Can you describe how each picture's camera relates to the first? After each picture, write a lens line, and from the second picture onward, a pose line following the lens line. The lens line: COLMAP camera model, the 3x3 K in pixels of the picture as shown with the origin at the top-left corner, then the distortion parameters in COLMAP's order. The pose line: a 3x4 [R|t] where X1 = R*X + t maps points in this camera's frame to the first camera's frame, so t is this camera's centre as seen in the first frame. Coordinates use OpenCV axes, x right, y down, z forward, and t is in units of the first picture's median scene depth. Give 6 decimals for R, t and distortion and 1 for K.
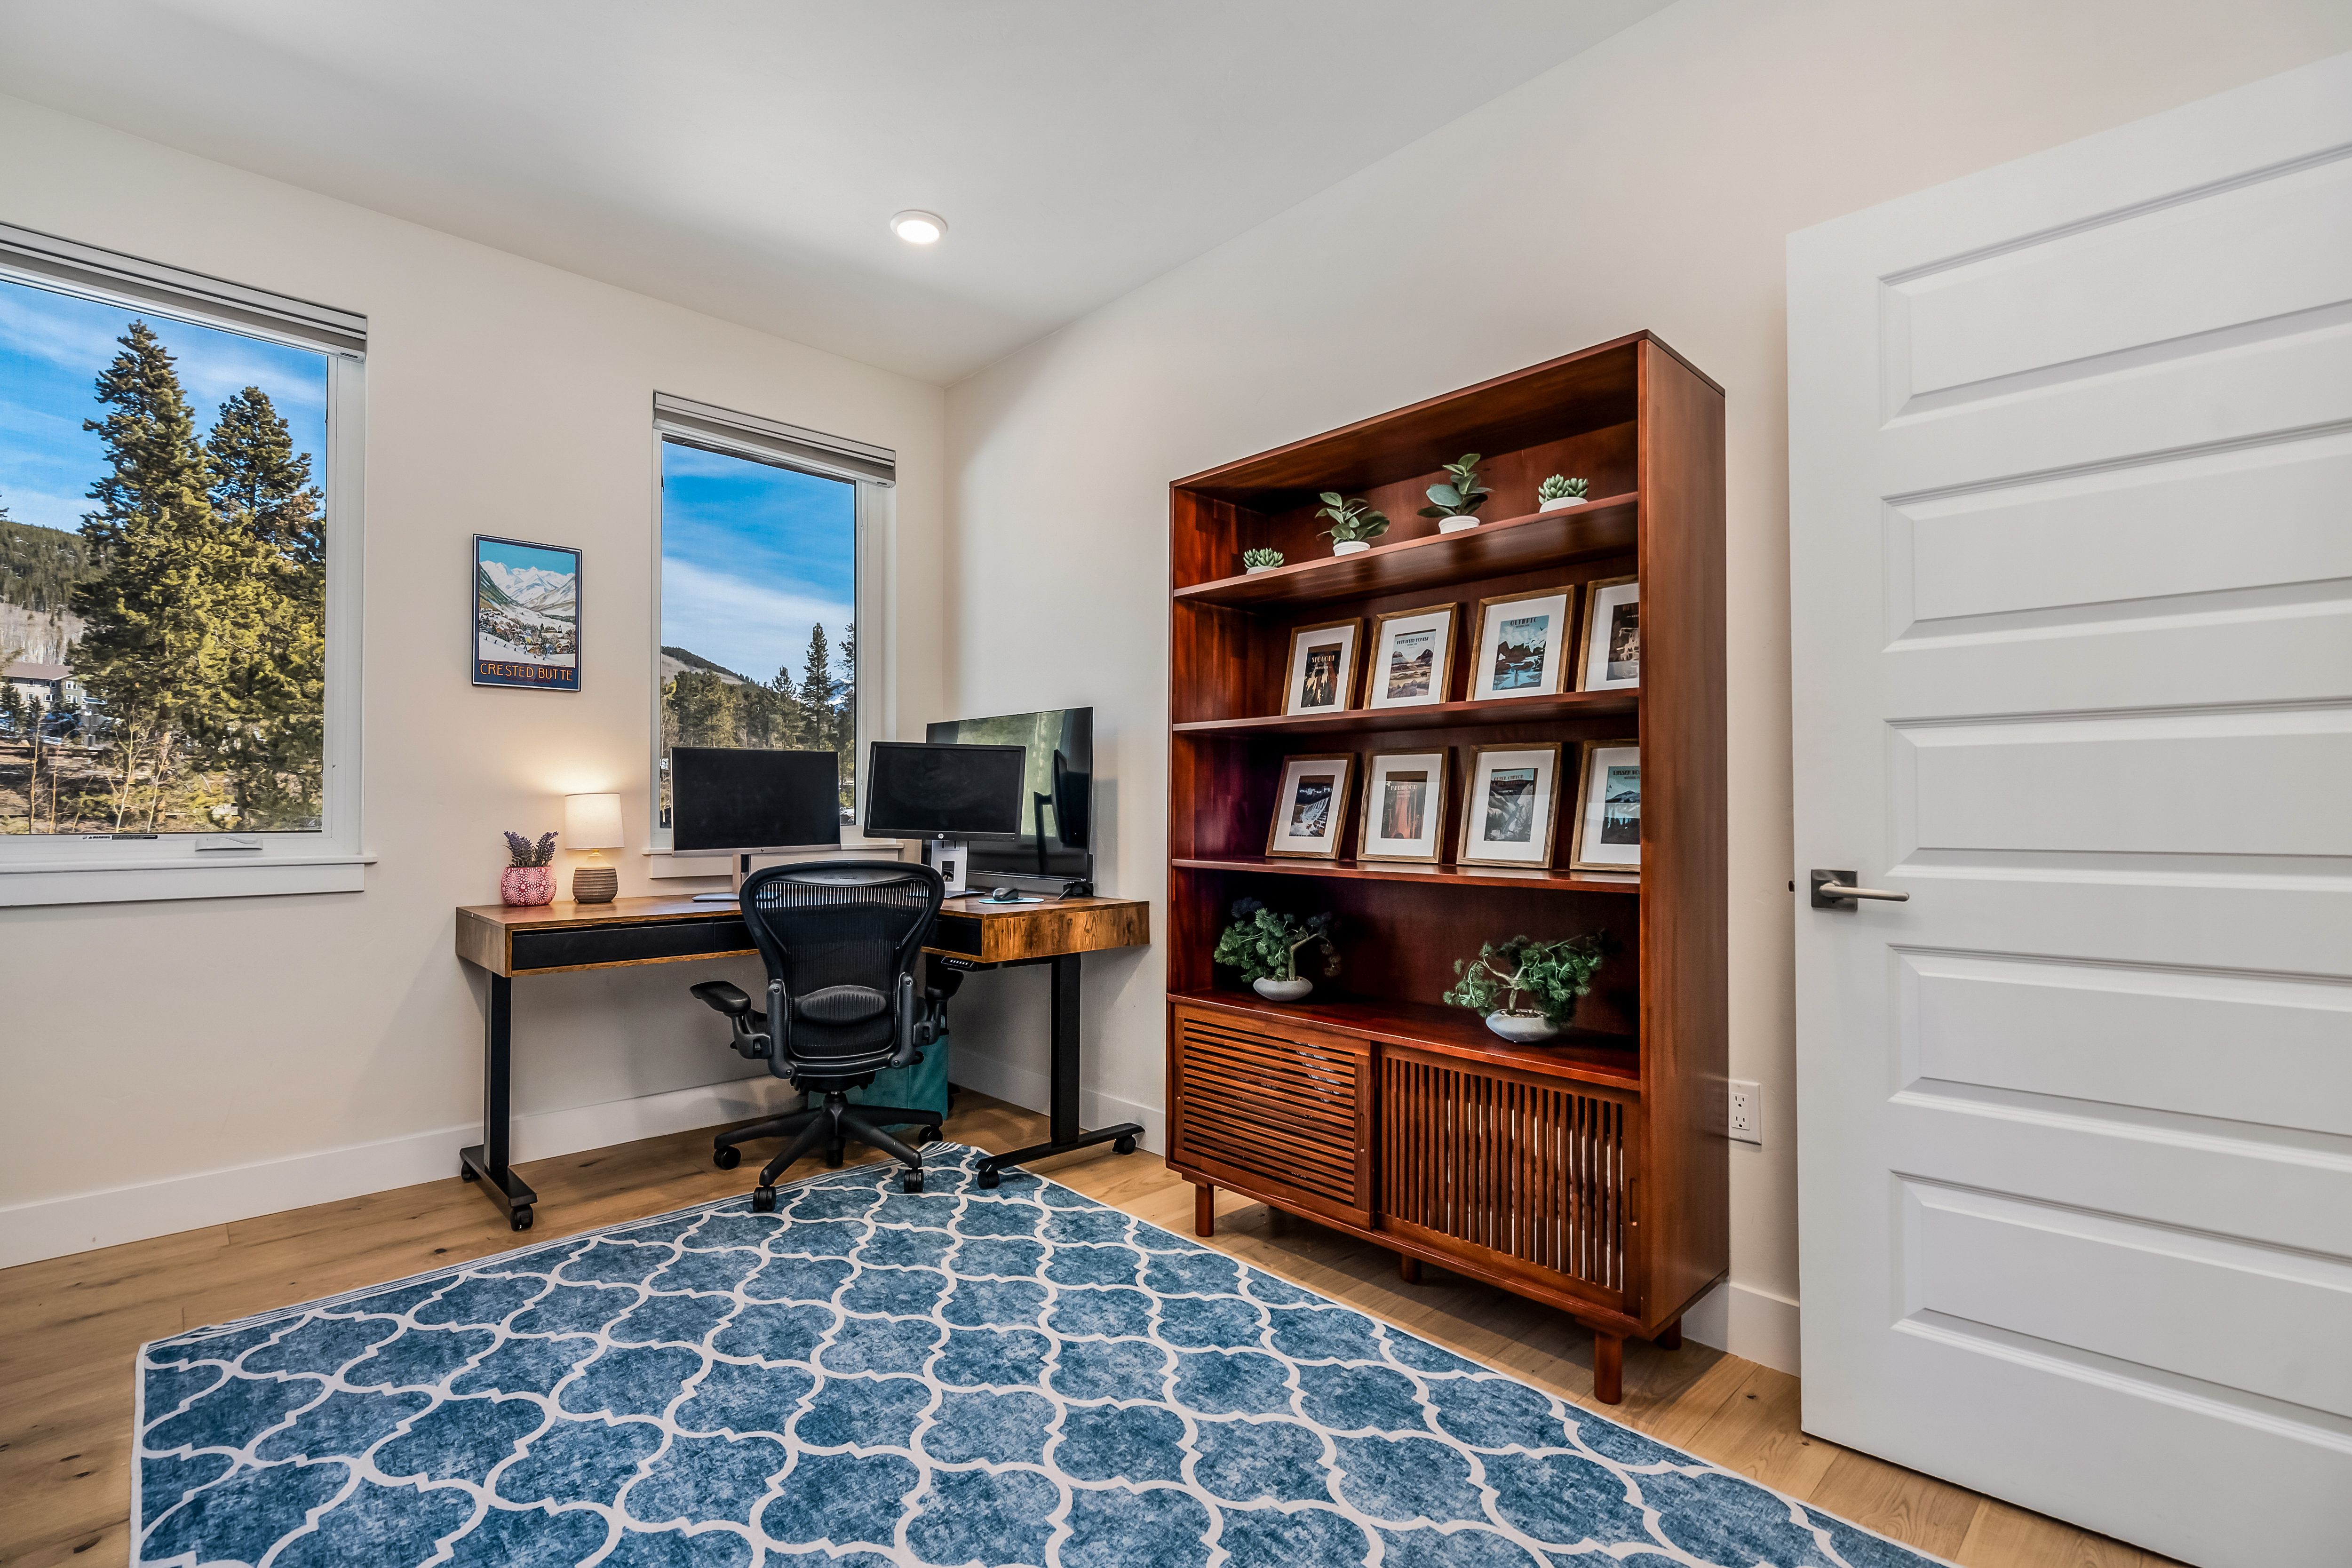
lens RADIAL K [[1069.0, 0, 1176.0], [0, 1069.0, 784.0], [0, 0, 1]] dist [-0.004470, -0.000246]
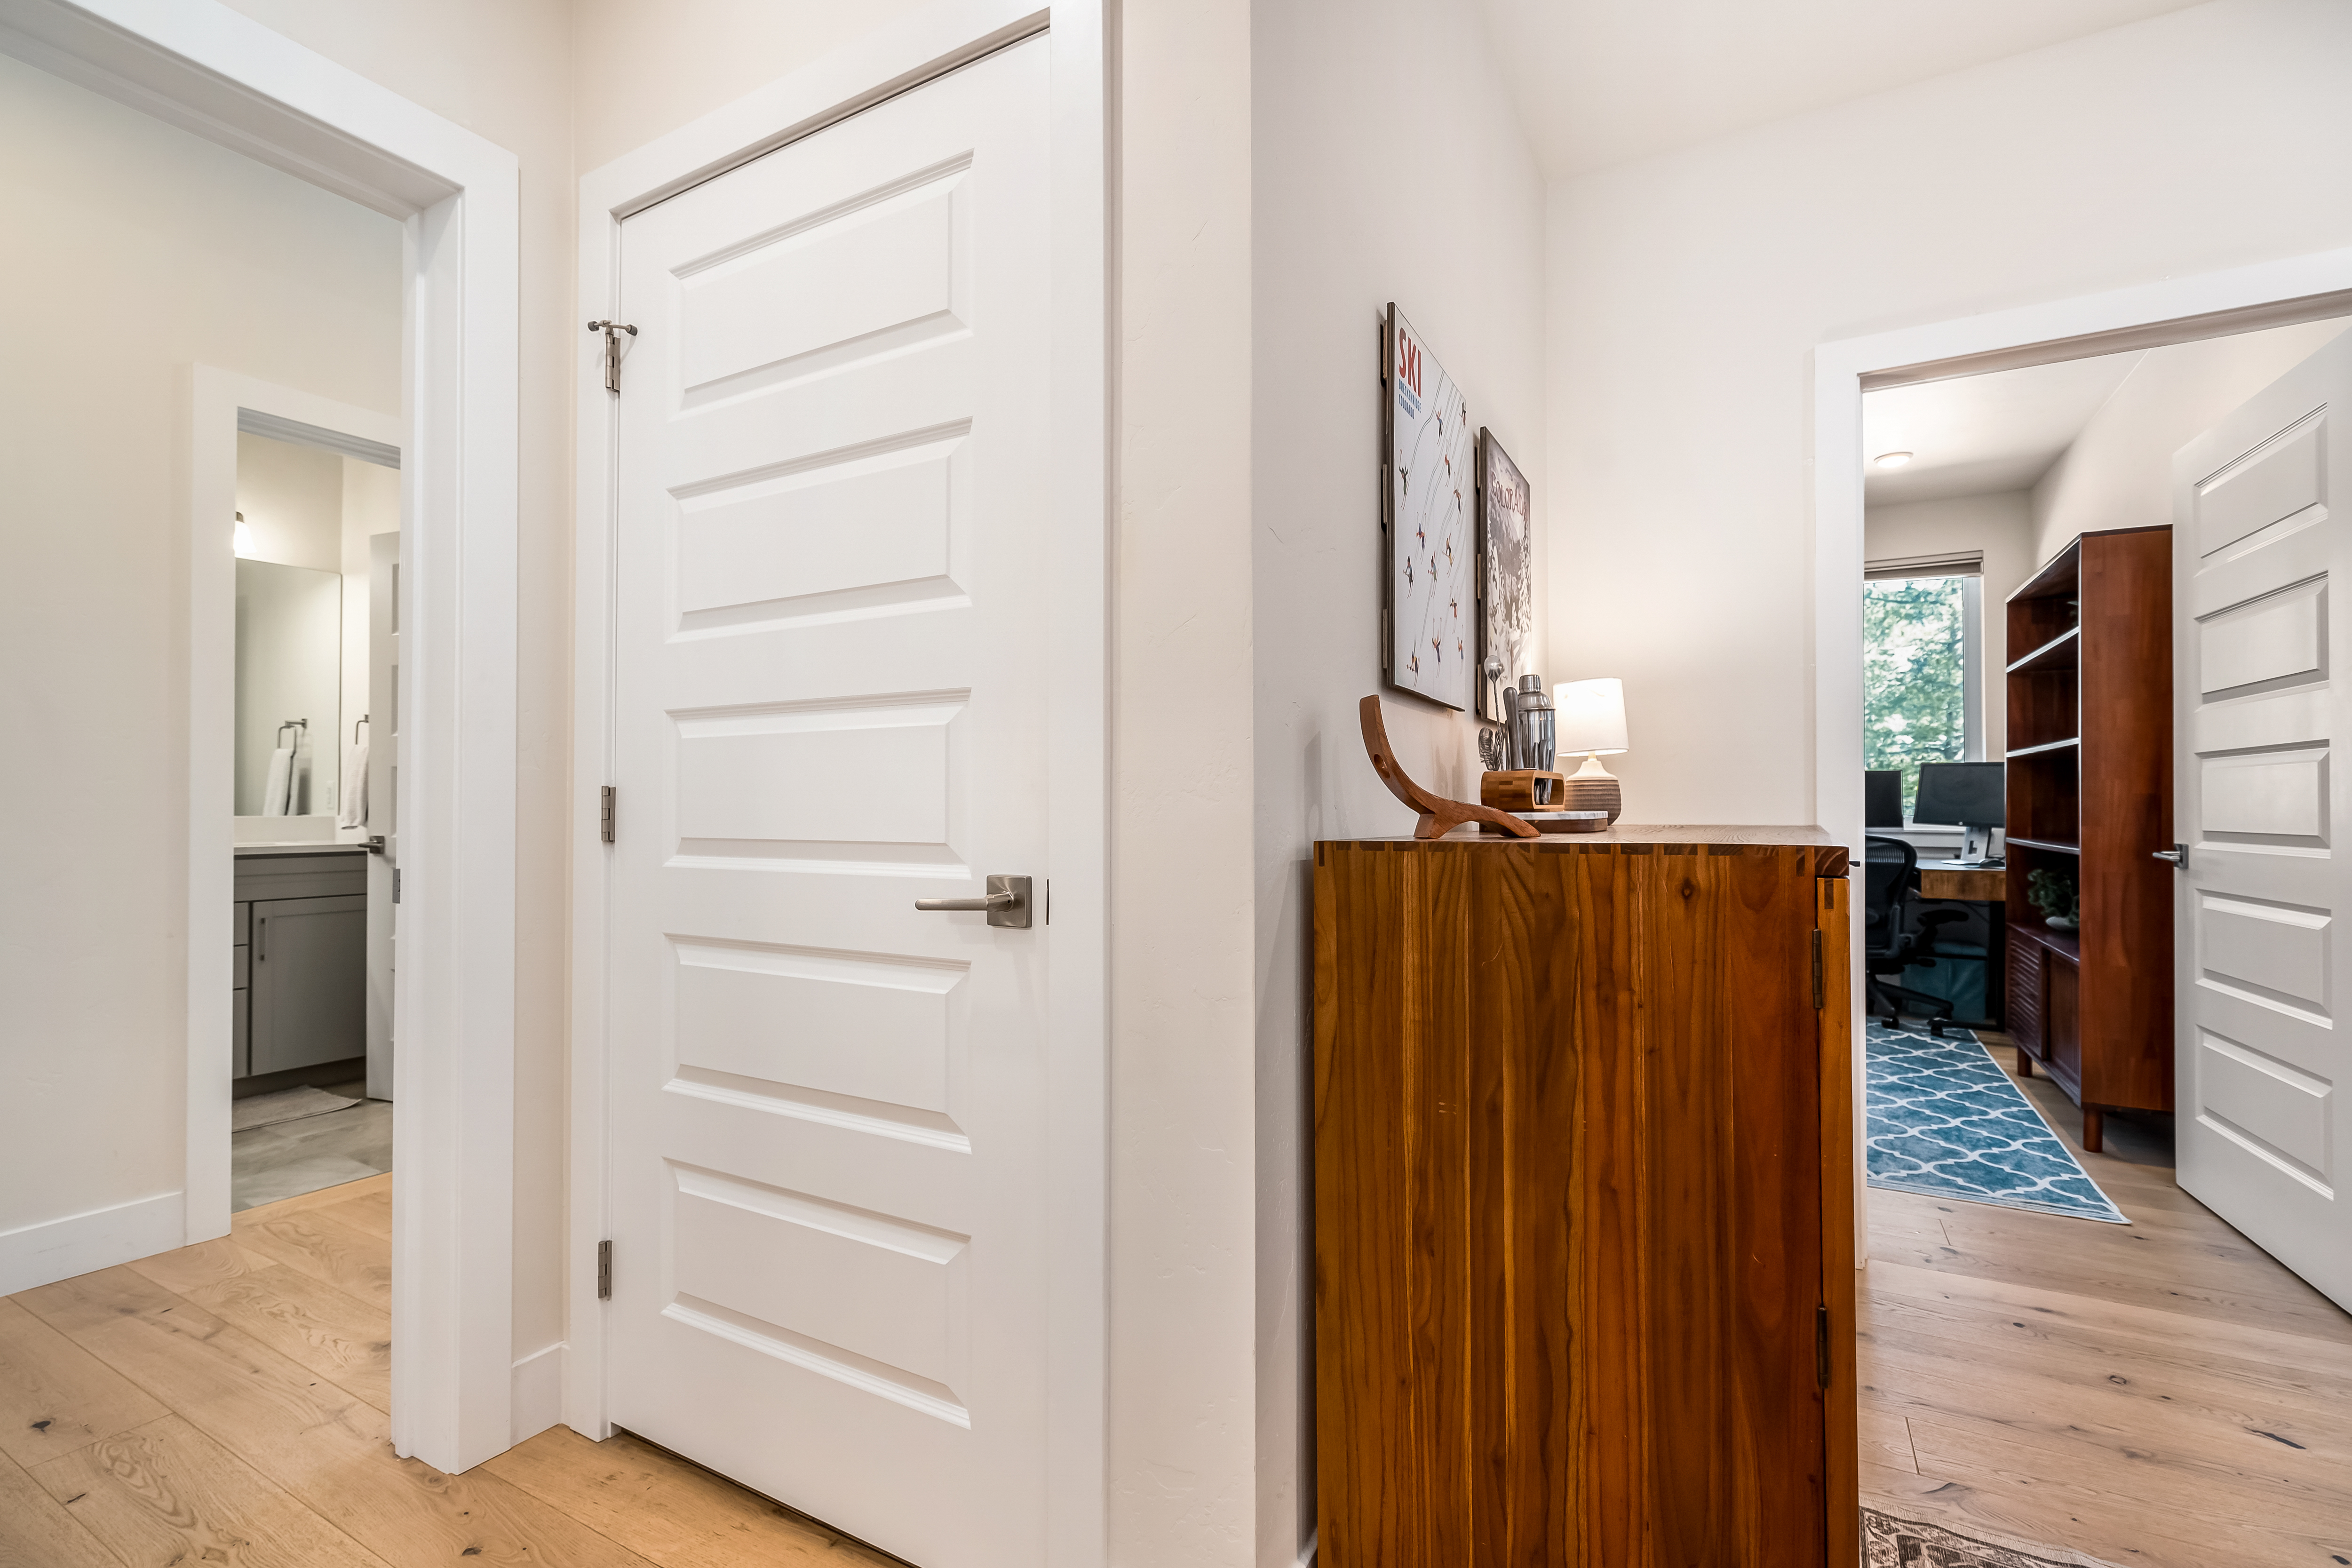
lens RADIAL K [[1076.0, 0, 1174.2], [0, 1076.0, 801.0], [0, 0, 1]] dist [-0.003998, -0.000224]
pose [[0.276907, -0.005553, -0.960881, 1.223792], [0.022168, 0.999754, 0.000611, -0.011889], [0.960641, -0.021470, 0.276962, -0.649740]]
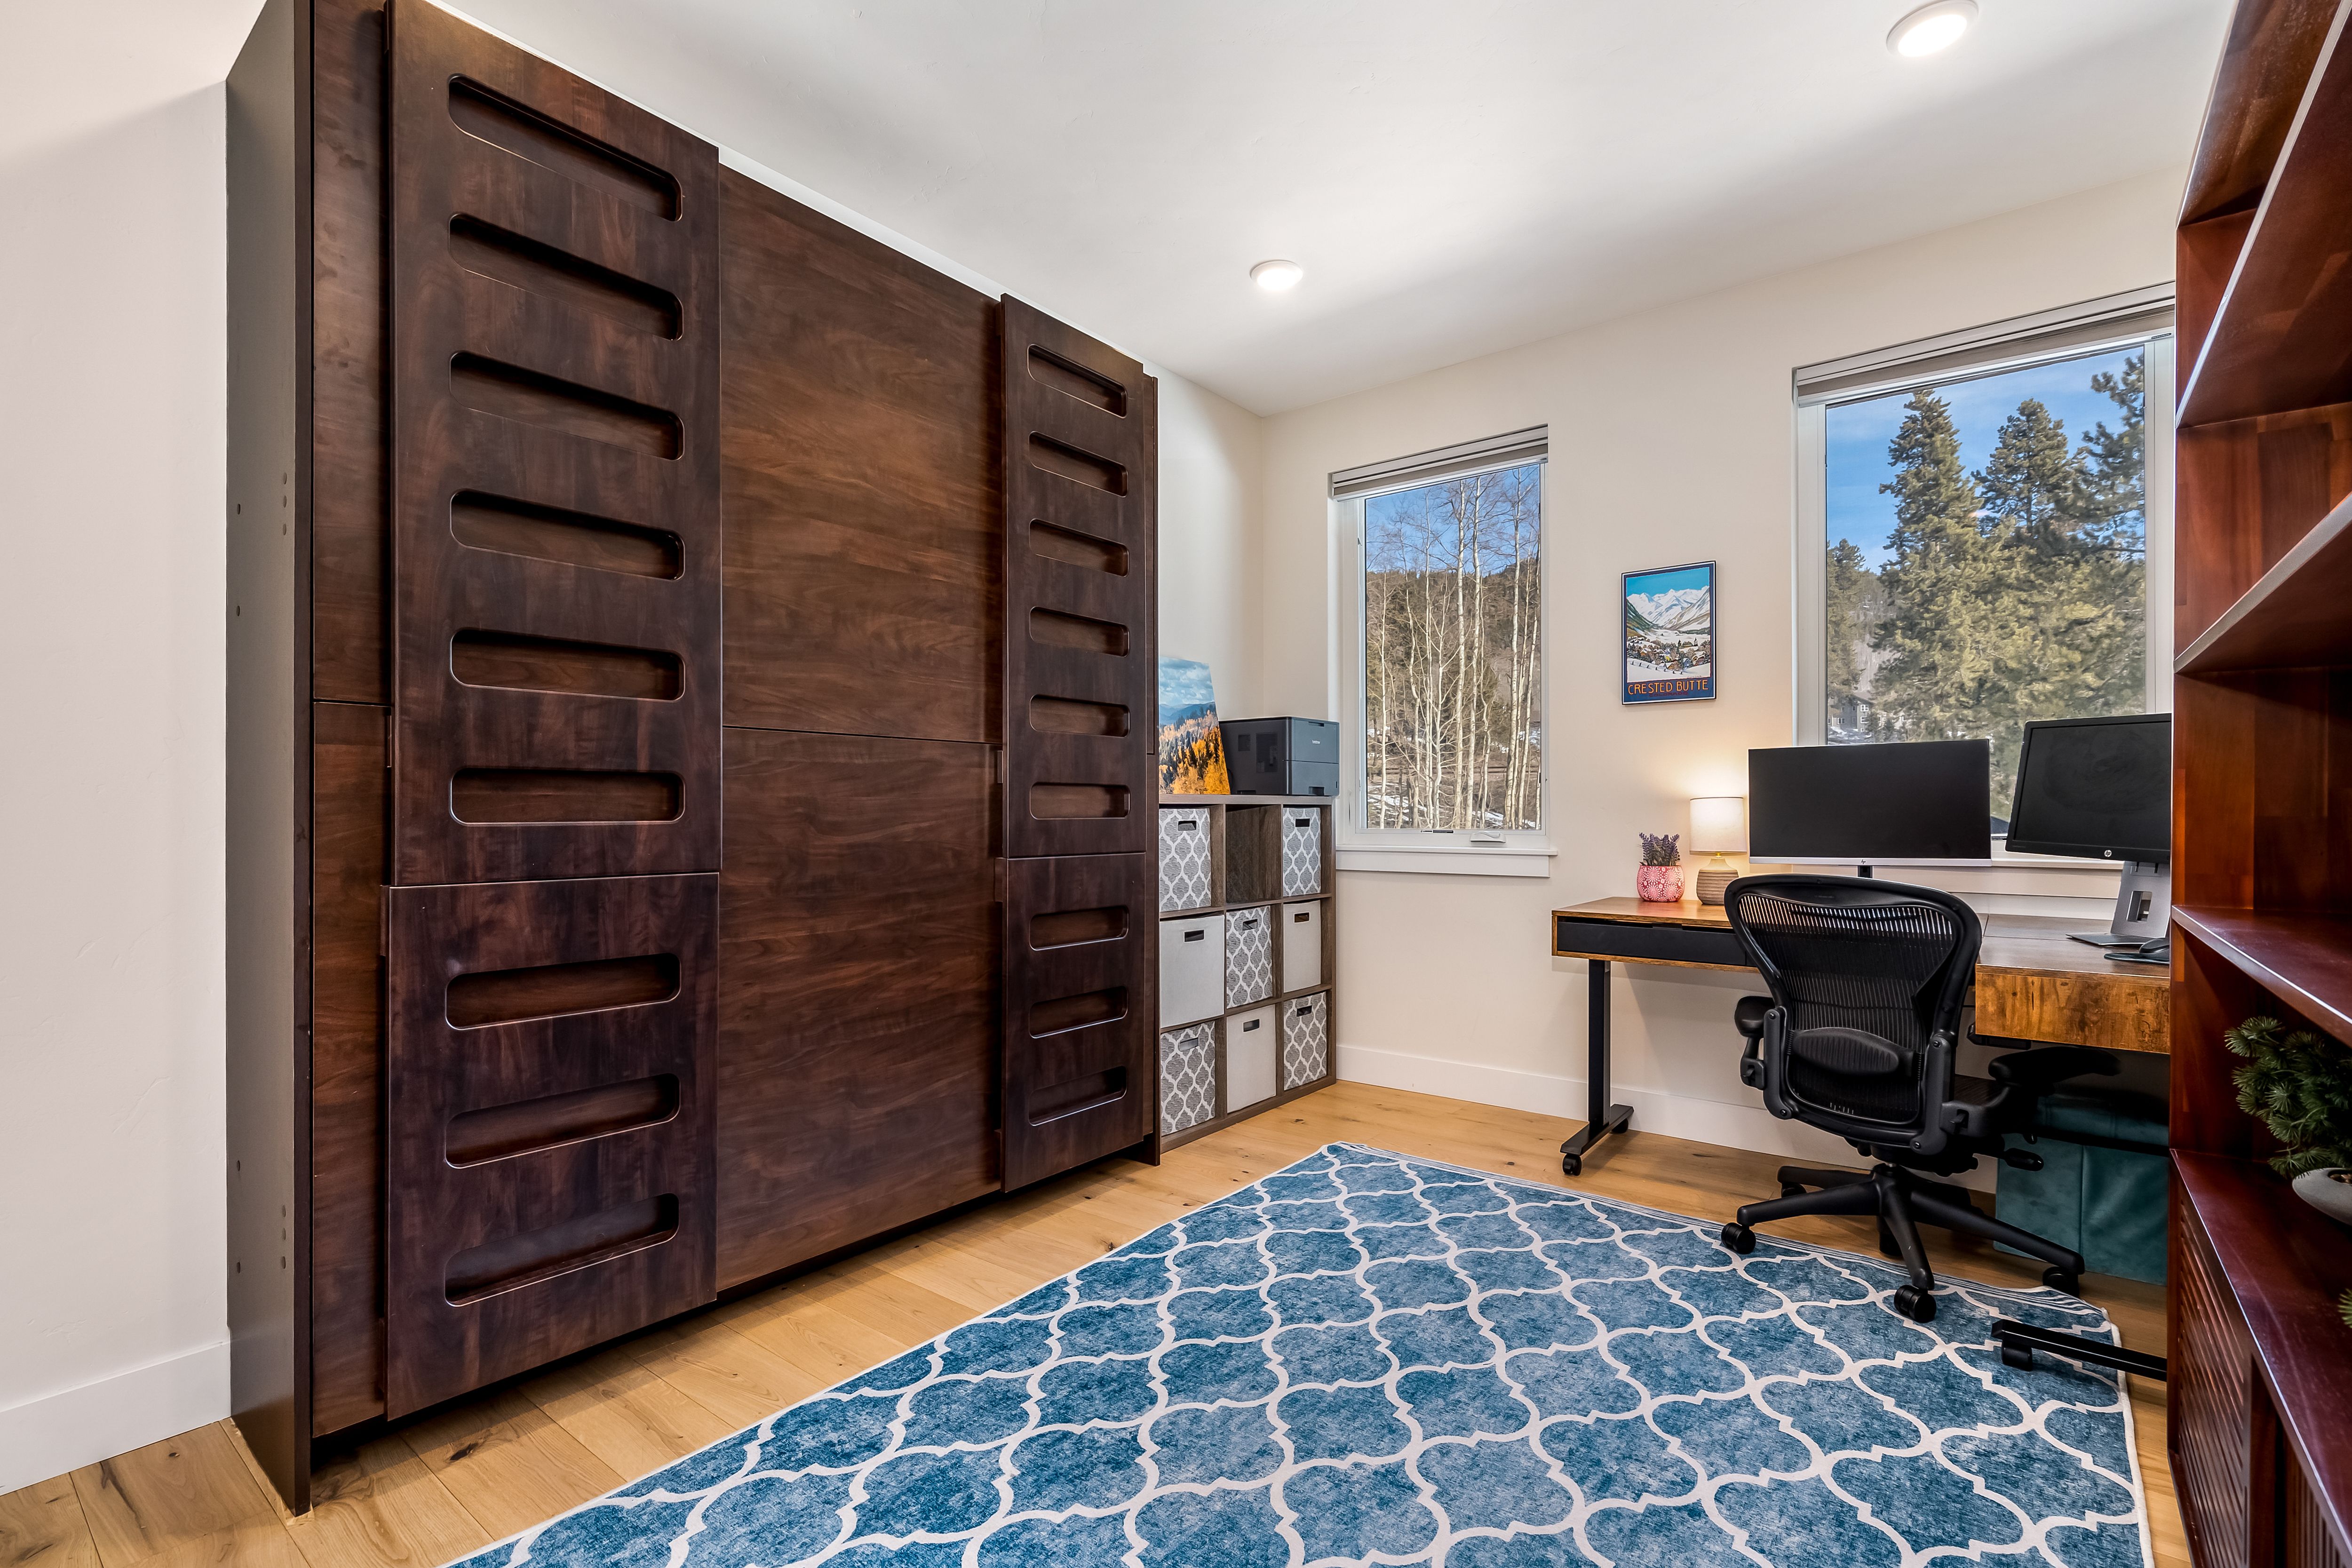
lens RADIAL K [[1076.0, 0, 1174.2], [0, 1076.0, 801.0], [0, 0, 1]] dist [-0.003998, -0.000224]
pose [[0.122081, -0.009137, -0.992478, 0.500079], [0.023313, 0.999708, -0.006336, 0.007427], [0.992246, -0.022364, 0.122259, 0.433785]]
